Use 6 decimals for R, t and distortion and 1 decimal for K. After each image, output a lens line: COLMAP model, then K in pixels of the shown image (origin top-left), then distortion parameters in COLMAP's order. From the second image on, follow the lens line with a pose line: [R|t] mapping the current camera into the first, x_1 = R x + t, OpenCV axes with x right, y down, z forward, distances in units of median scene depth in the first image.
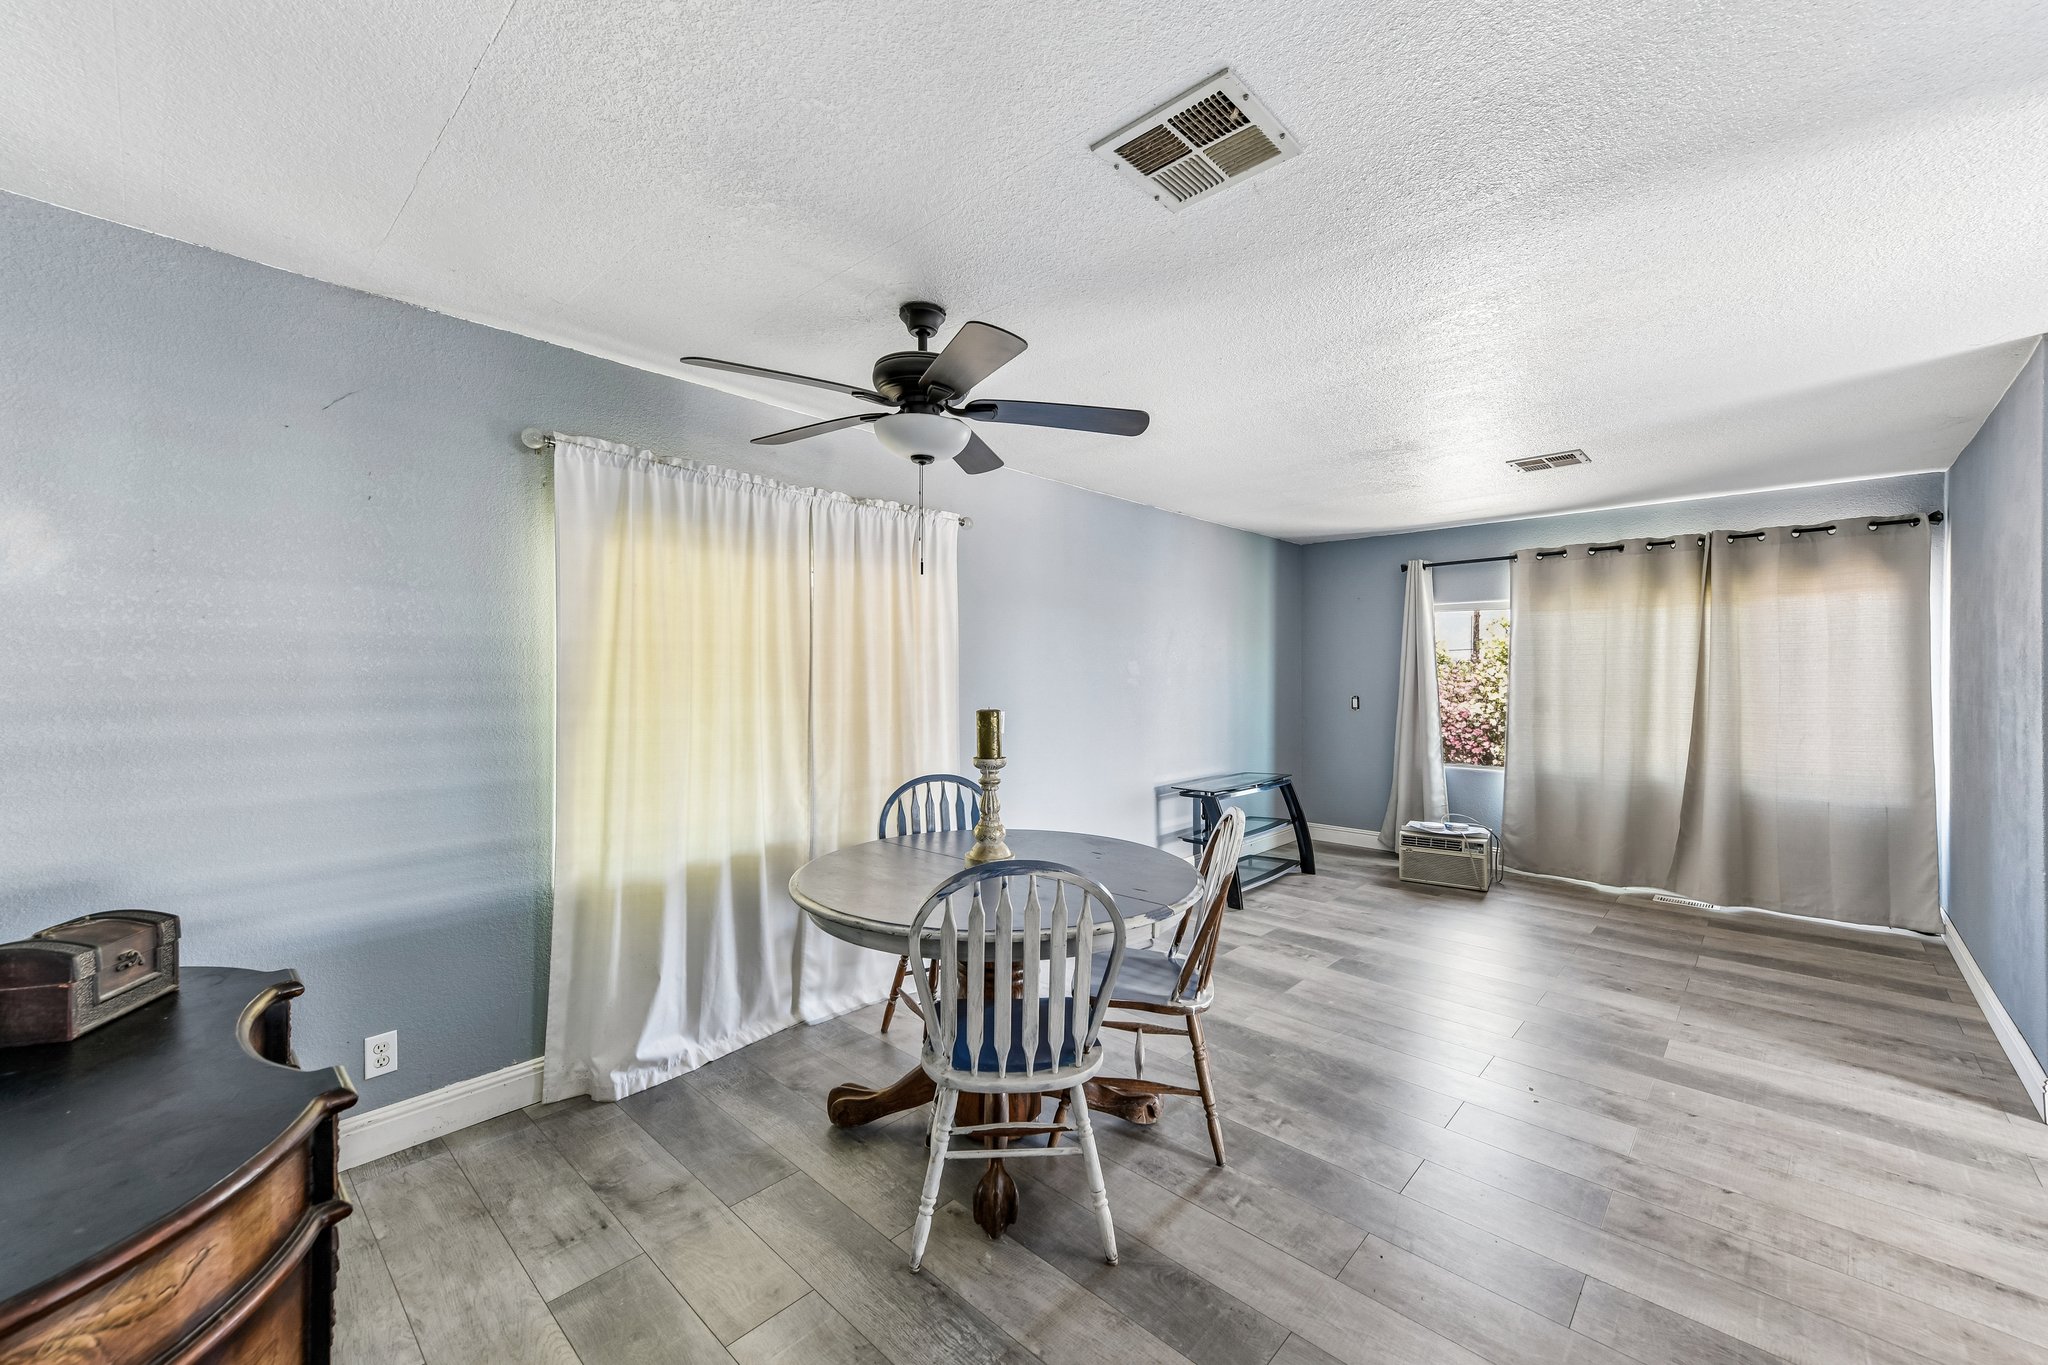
lens RADIAL K [[814.0, 0, 1018.2], [0, 814.0, 673.0], [0, 0, 1]] dist [0.019106, -0.001014]
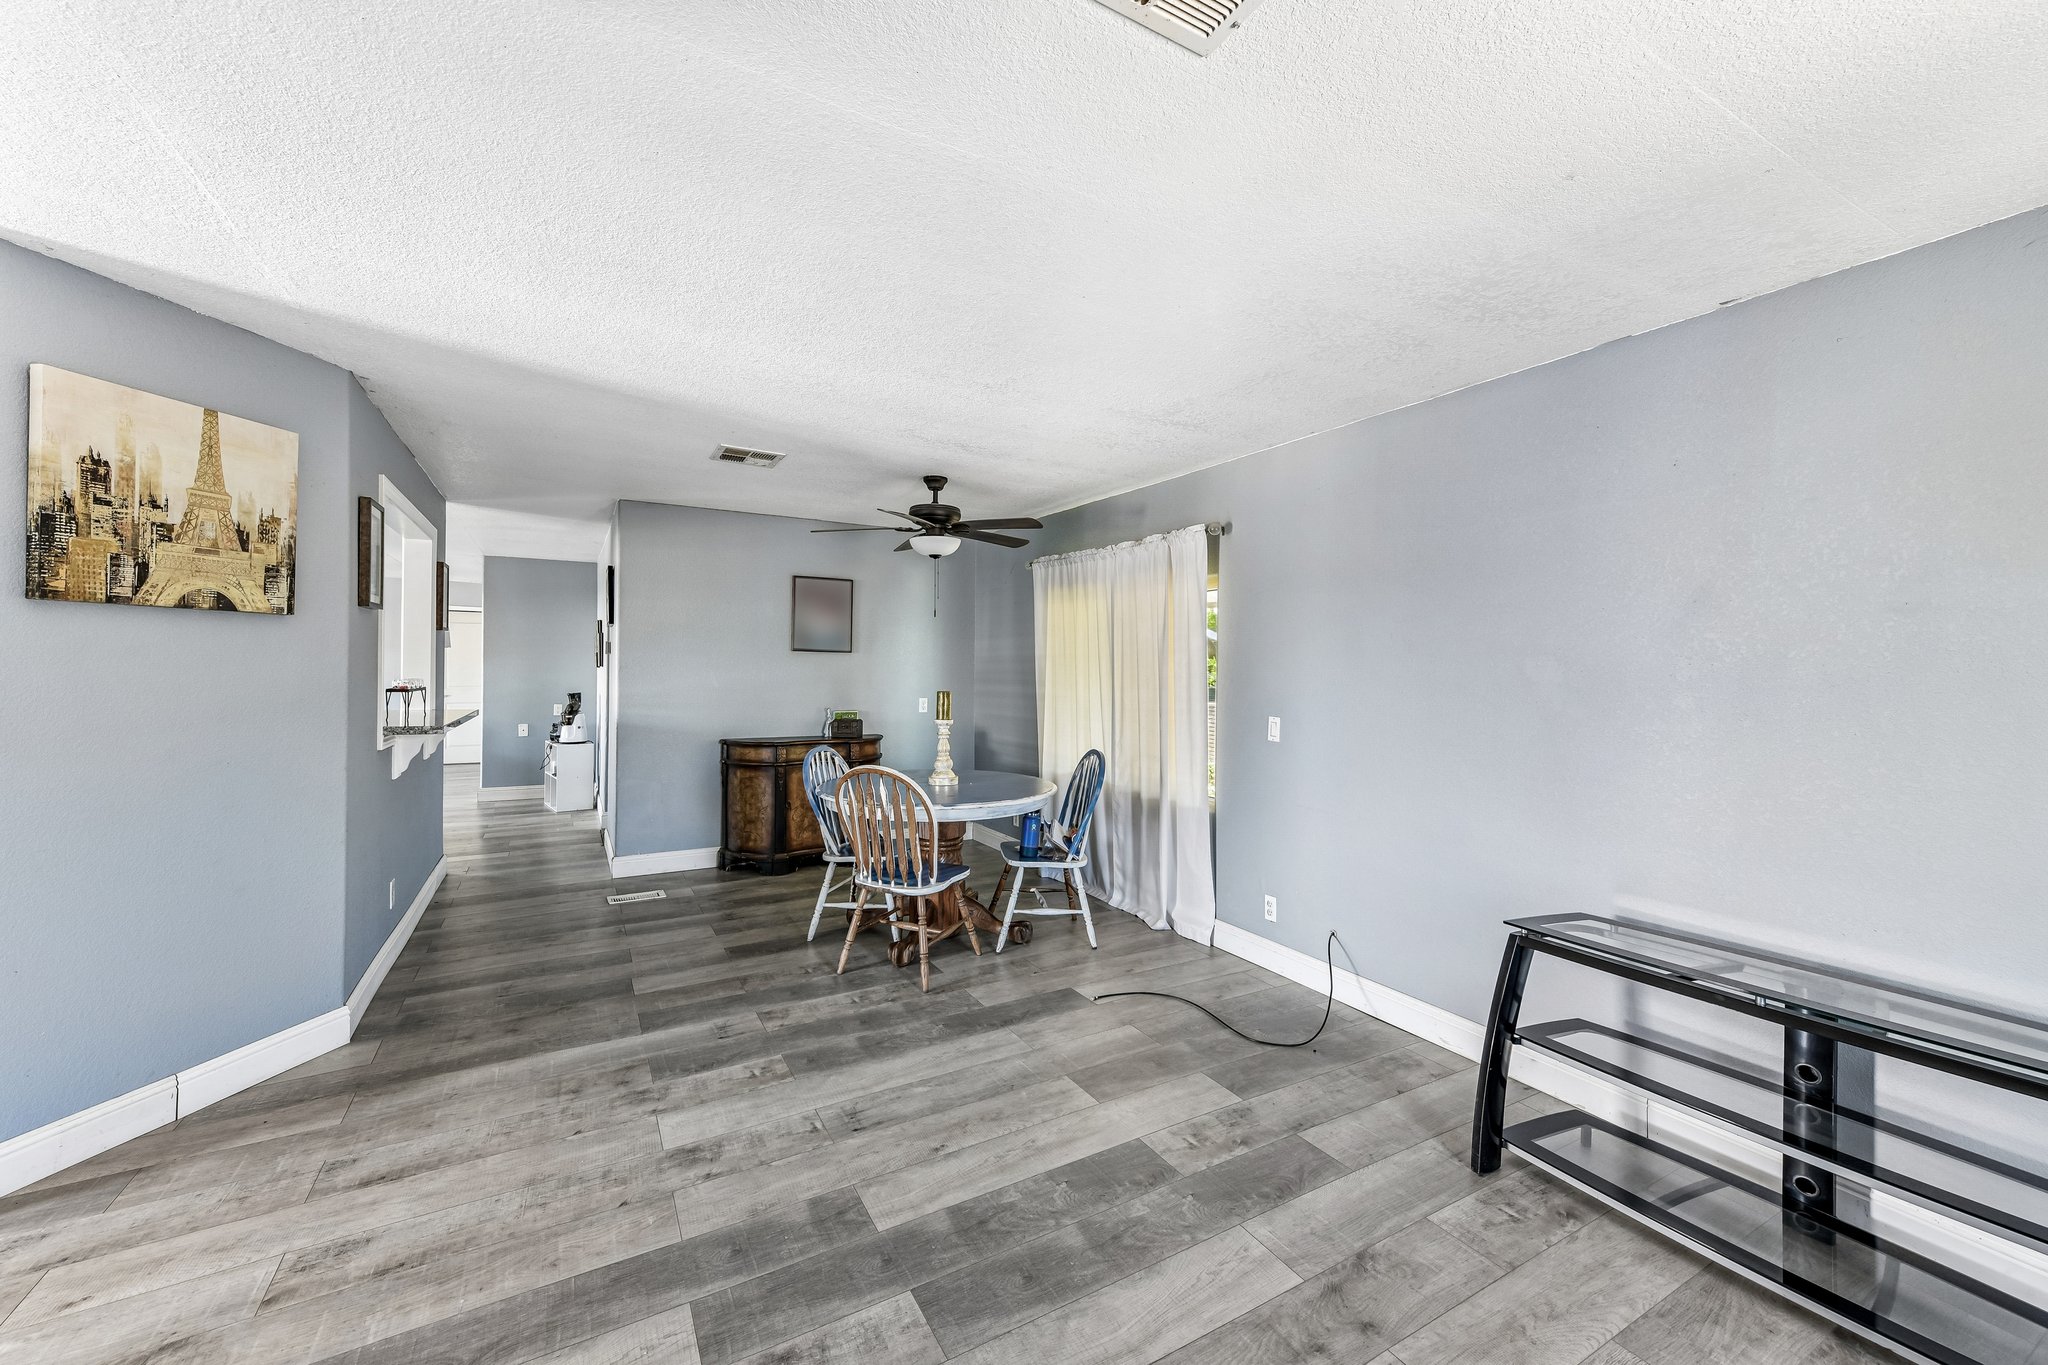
lens RADIAL K [[814.0, 0, 1036.8], [0, 814.0, 661.5], [0, 0, 1]] dist [0.019106, -0.001014]
pose [[-0.290144, -0.014580, -0.956872, 0.835504], [-0.019085, 0.999773, -0.009447, -0.001277], [0.956793, 0.015521, -0.290356, 0.911756]]
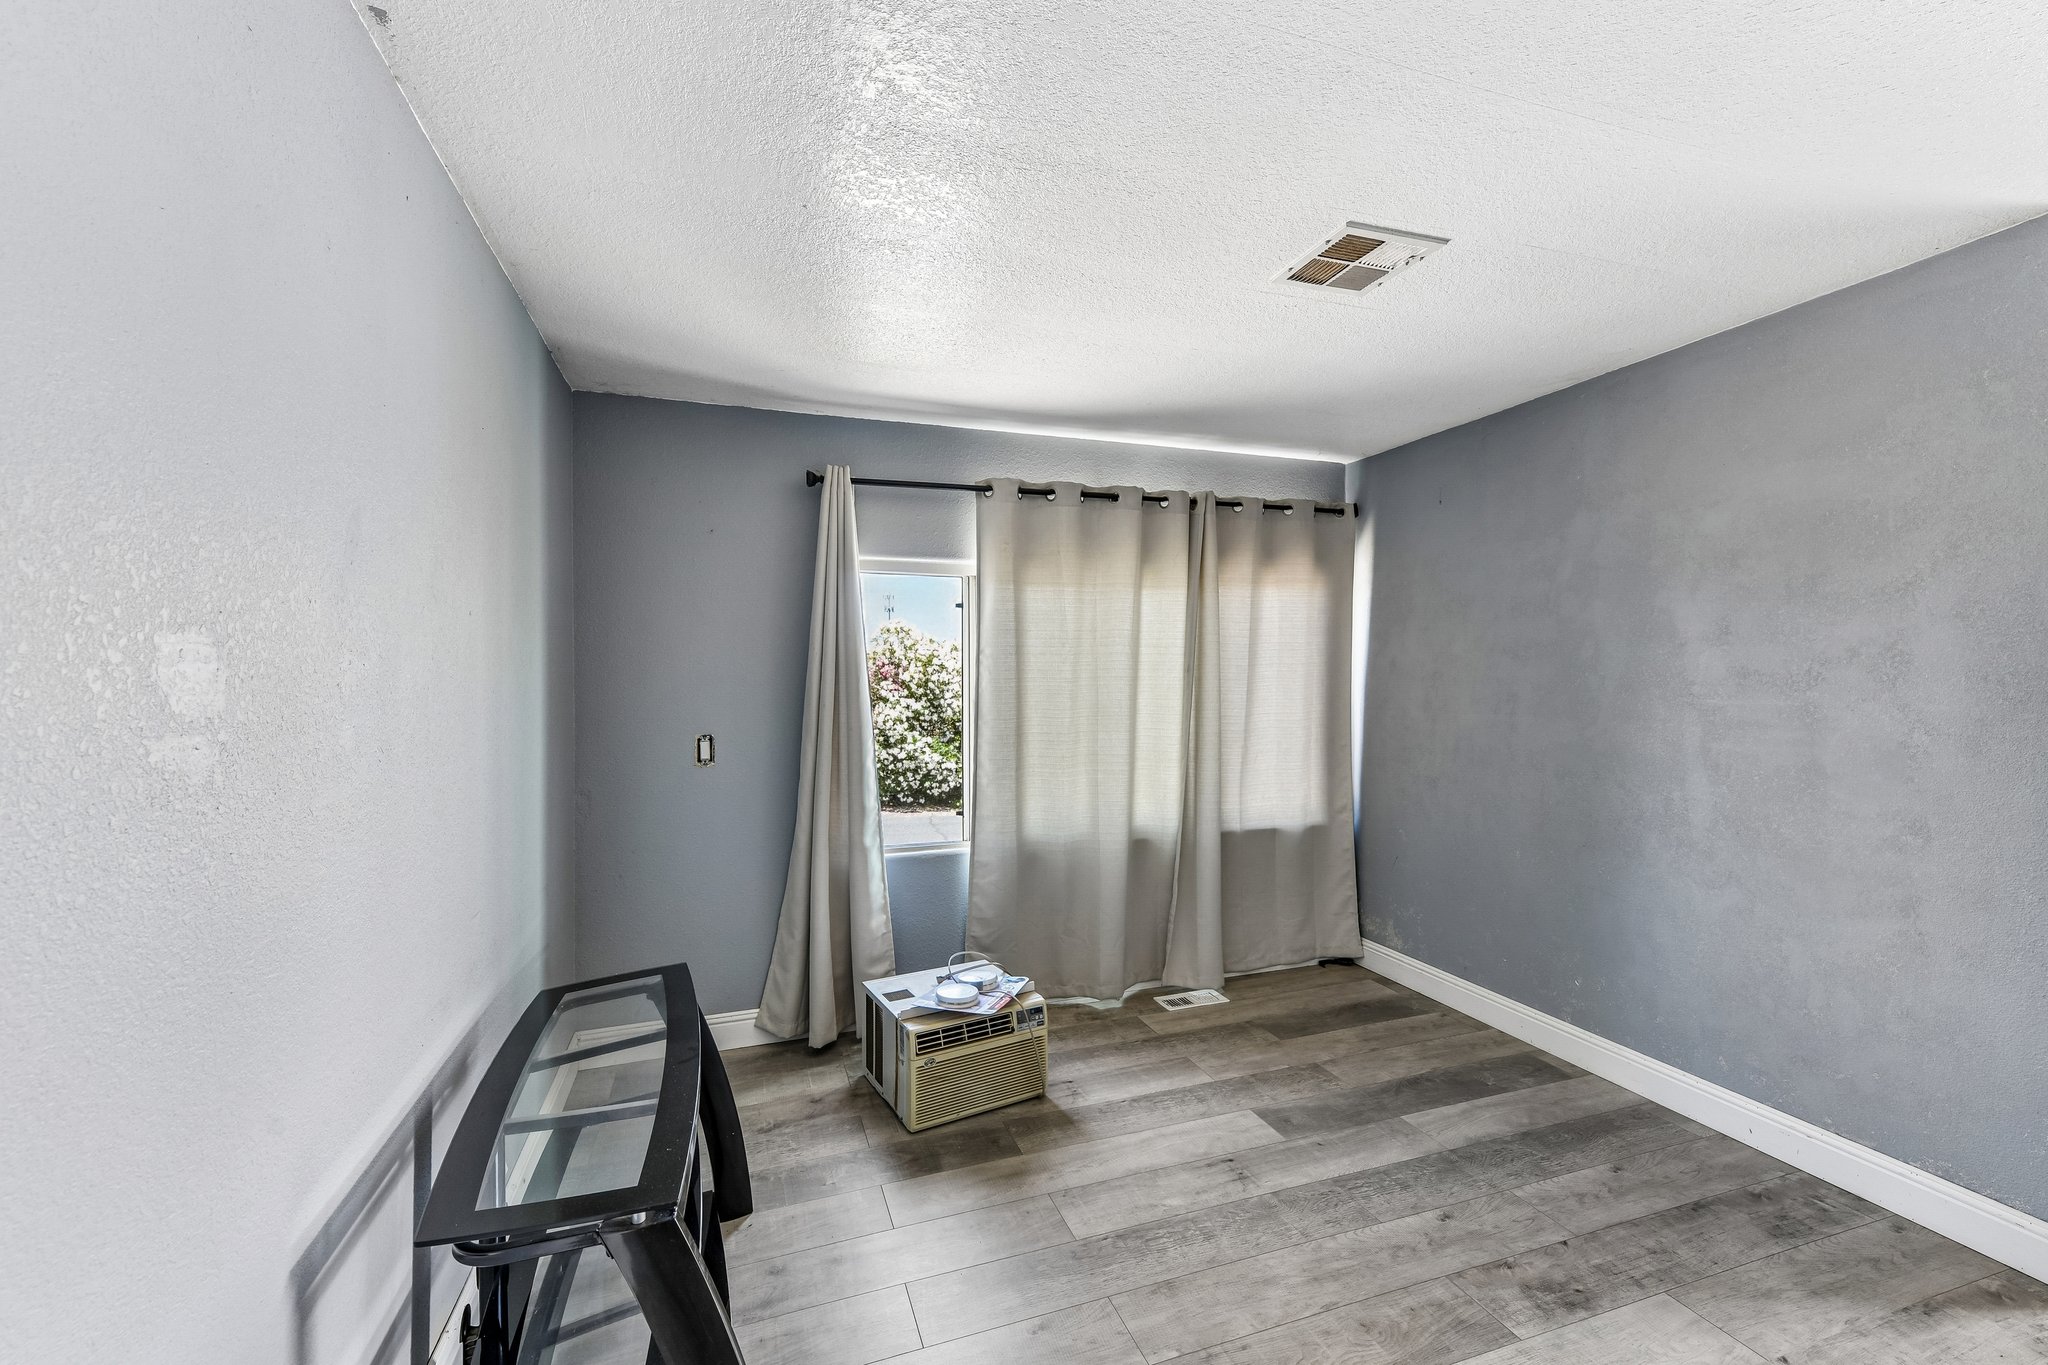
lens RADIAL K [[847.2, 0, 999.8], [0, 847.2, 692.6], [0, 0, 1]] dist [0.009035, 0.000542]
pose [[0.479939, -0.015463, 0.877166, 0.082335], [0.010843, 0.999873, 0.011693, -0.001083], [-0.877235, 0.003899, 0.480045, 0.832116]]
